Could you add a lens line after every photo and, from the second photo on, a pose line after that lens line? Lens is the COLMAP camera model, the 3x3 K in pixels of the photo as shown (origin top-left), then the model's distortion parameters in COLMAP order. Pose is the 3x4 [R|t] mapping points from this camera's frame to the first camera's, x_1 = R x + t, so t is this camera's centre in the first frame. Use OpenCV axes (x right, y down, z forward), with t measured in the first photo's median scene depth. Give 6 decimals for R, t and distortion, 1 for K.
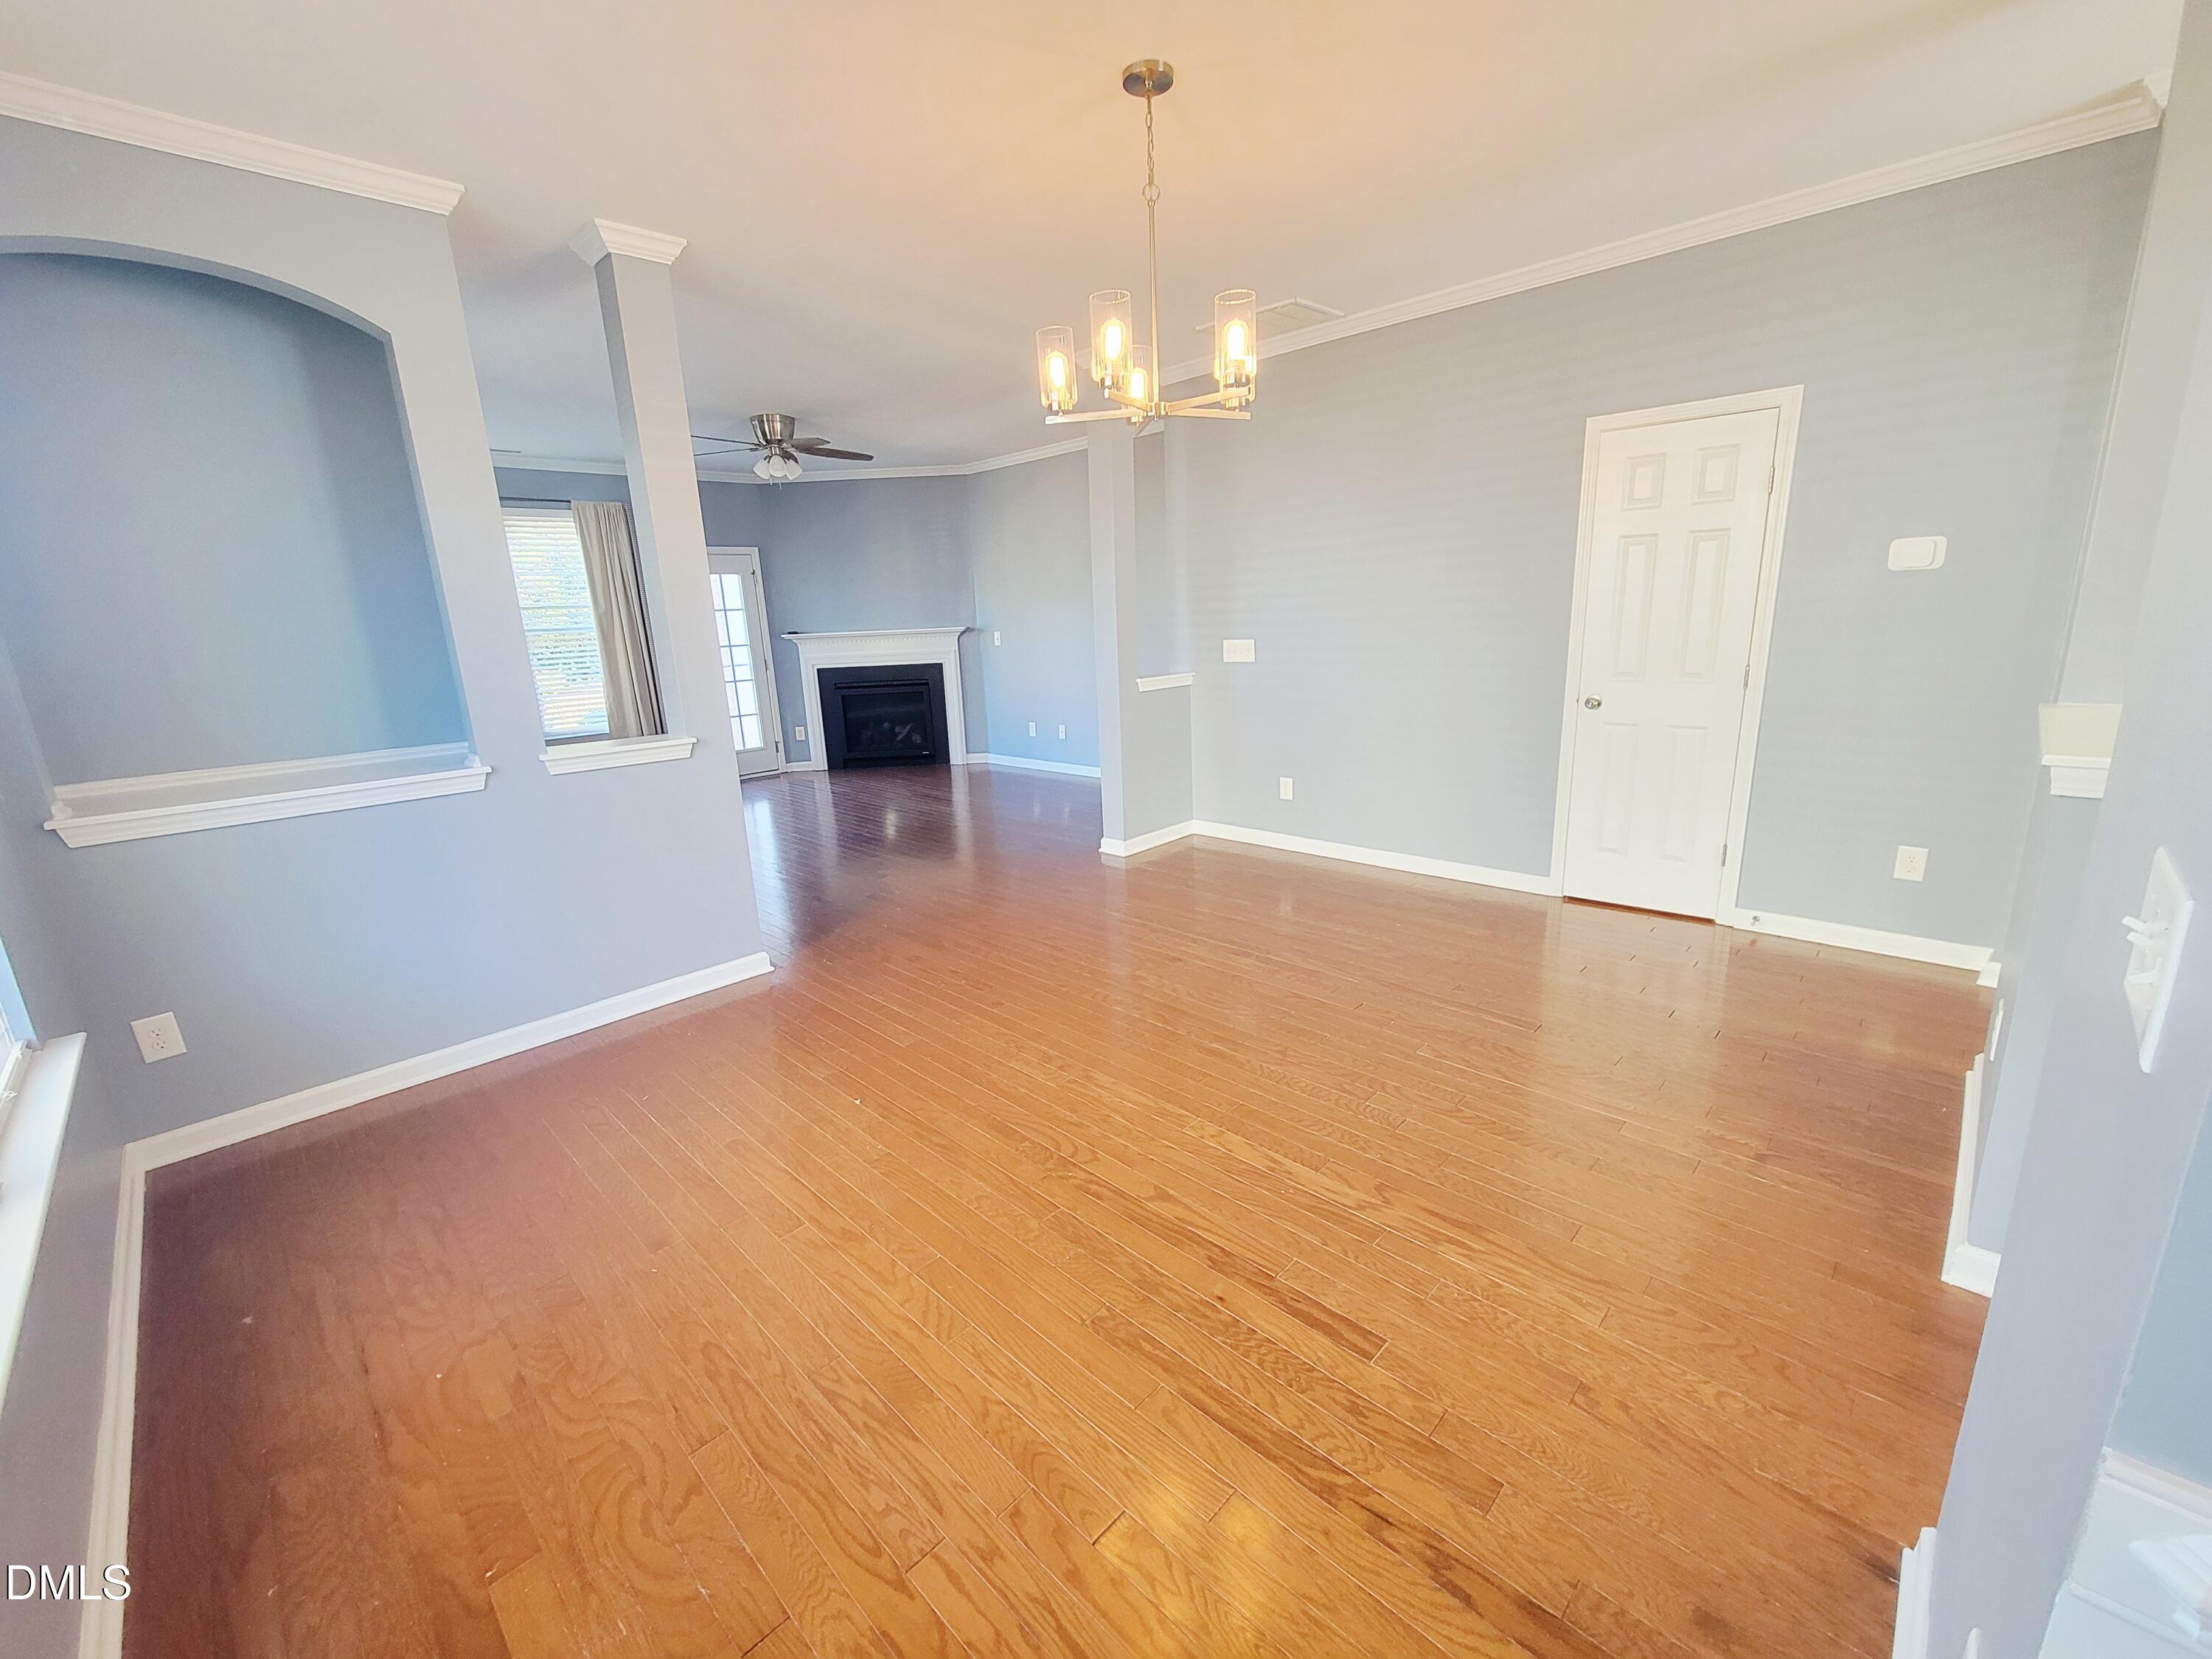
lens RADIAL K [[903.6, 0, 1099.6], [0, 903.6, 831.9], [0, 0, 1]] dist [0.002005, 0.000022]
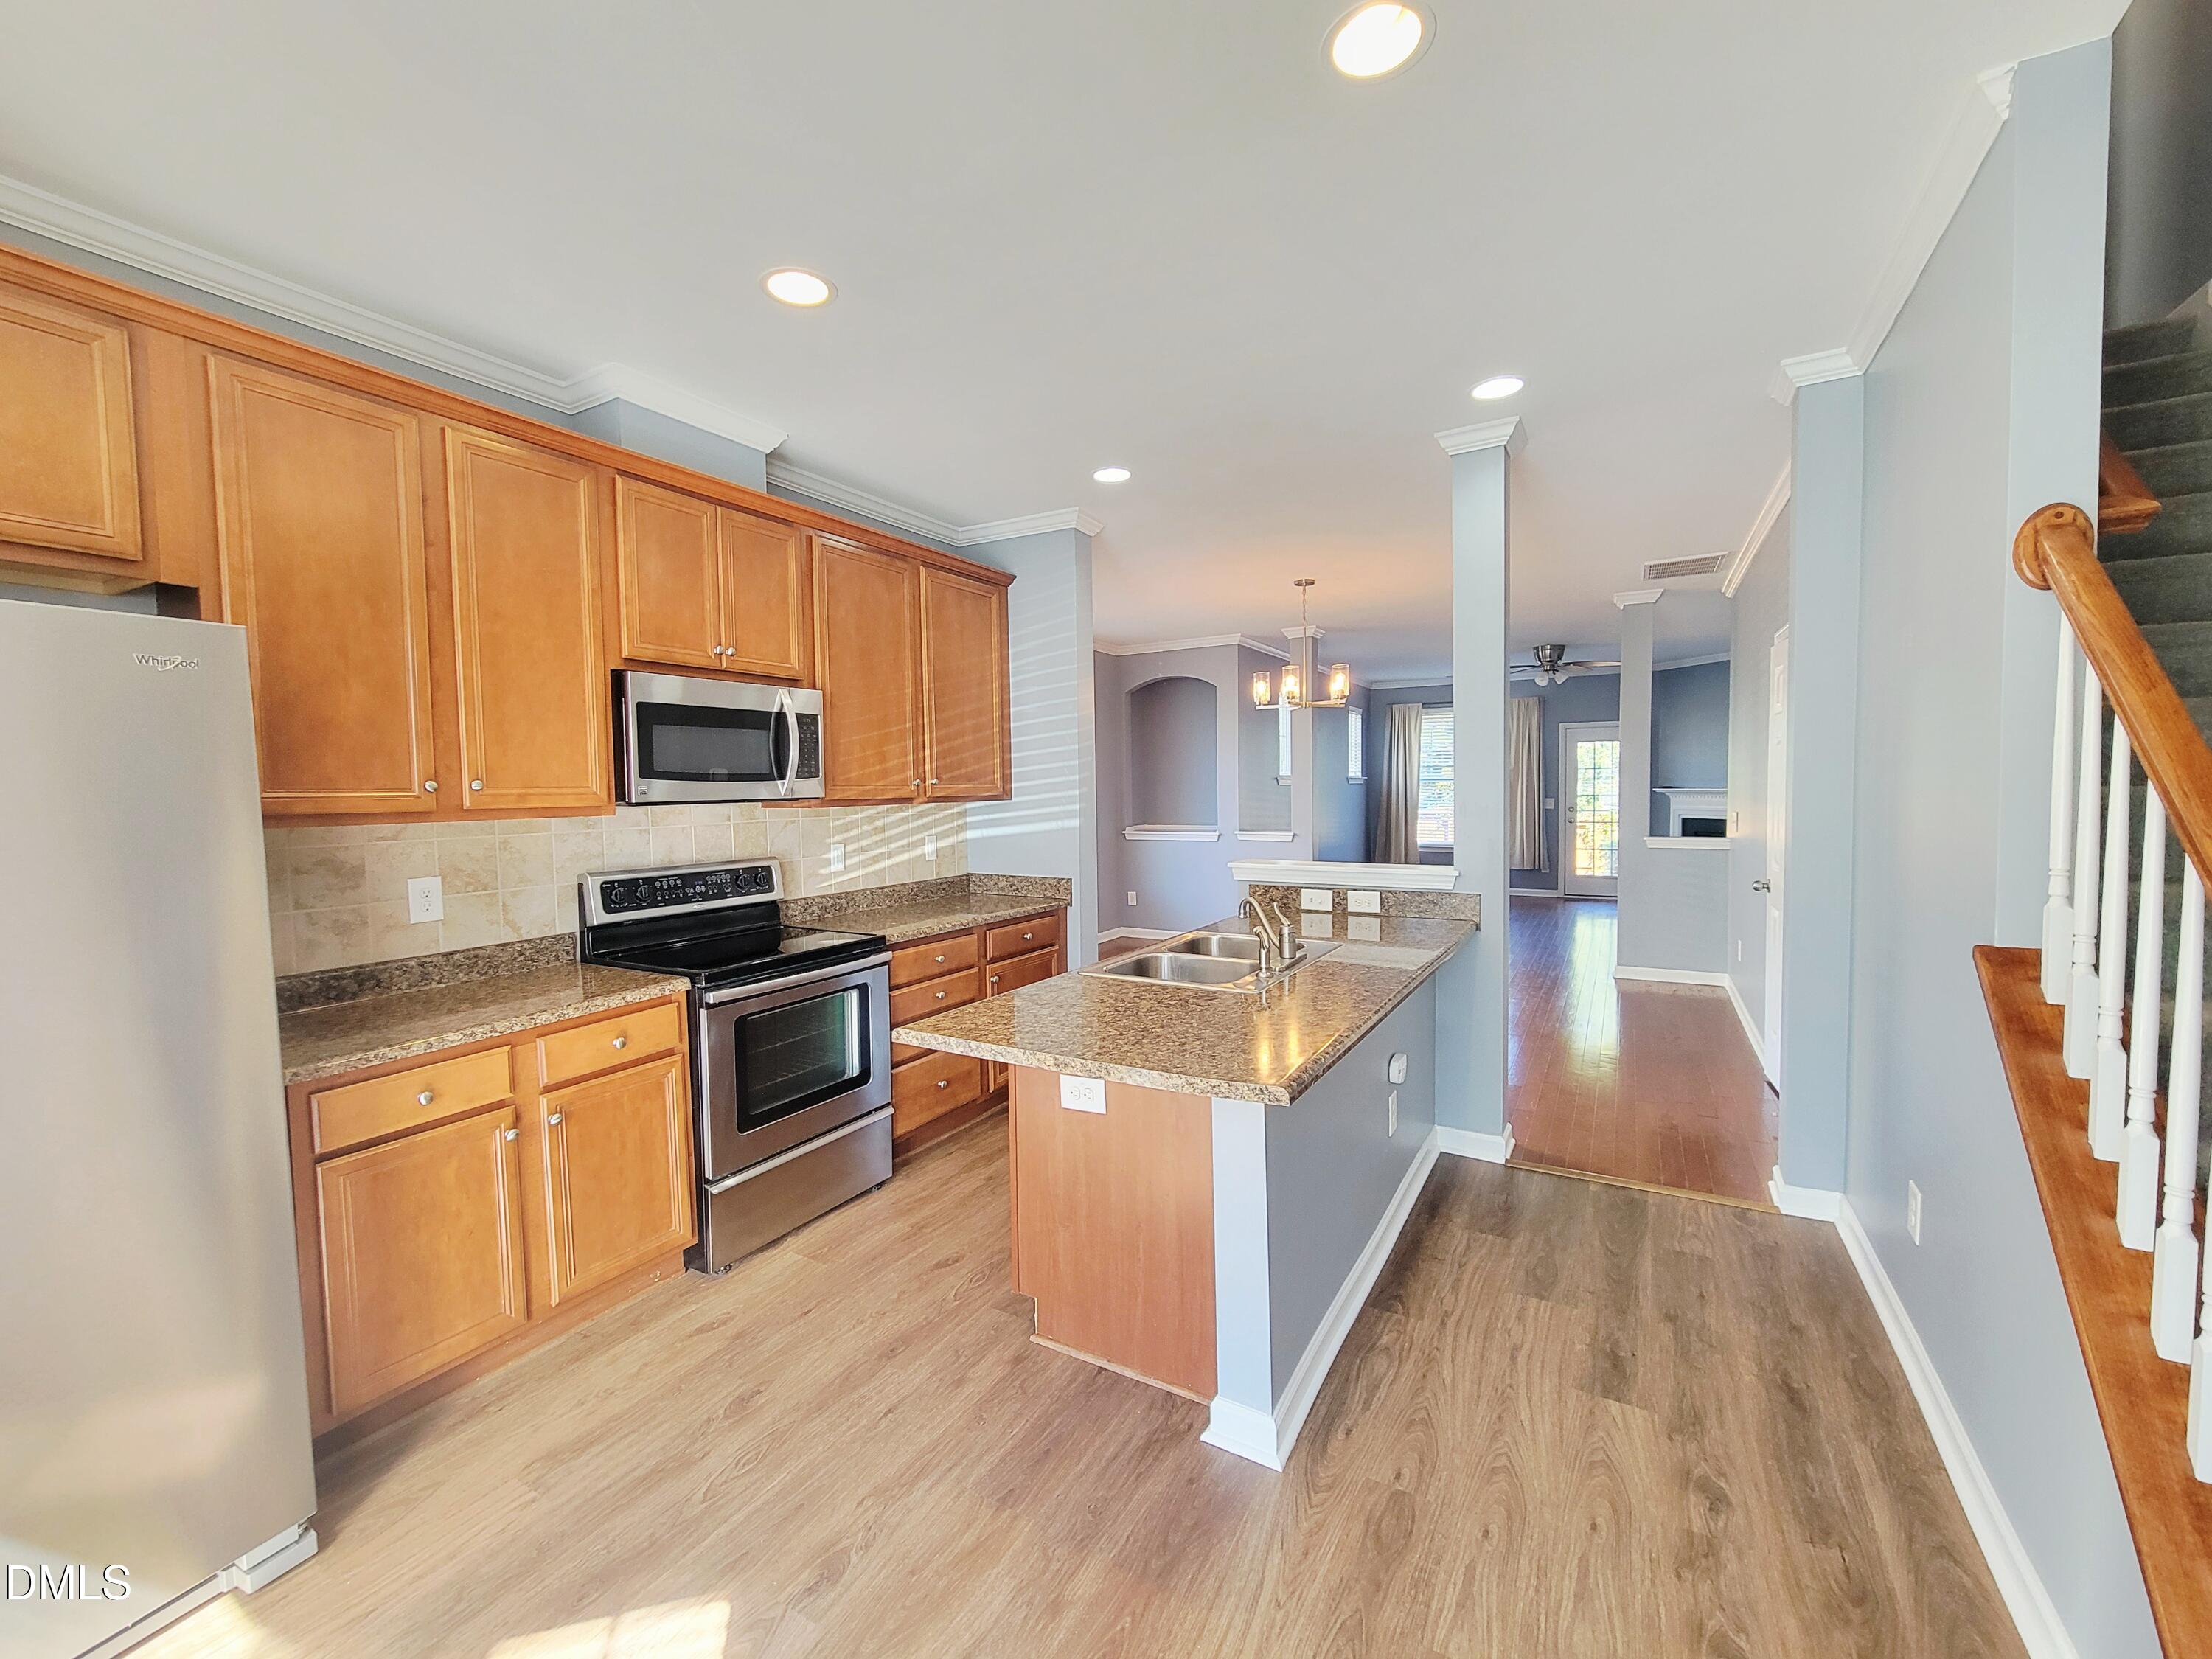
lens RADIAL K [[899.1, 0, 1094.7], [0, 899.1, 831.1], [0, 0, 1]] dist [0.004577, -0.004549]
pose [[0.266369, 0.088536, -0.959796, 1.429445], [-0.227948, 0.973312, 0.026521, -0.052451], [0.936529, 0.211719, 0.279441, -0.070156]]
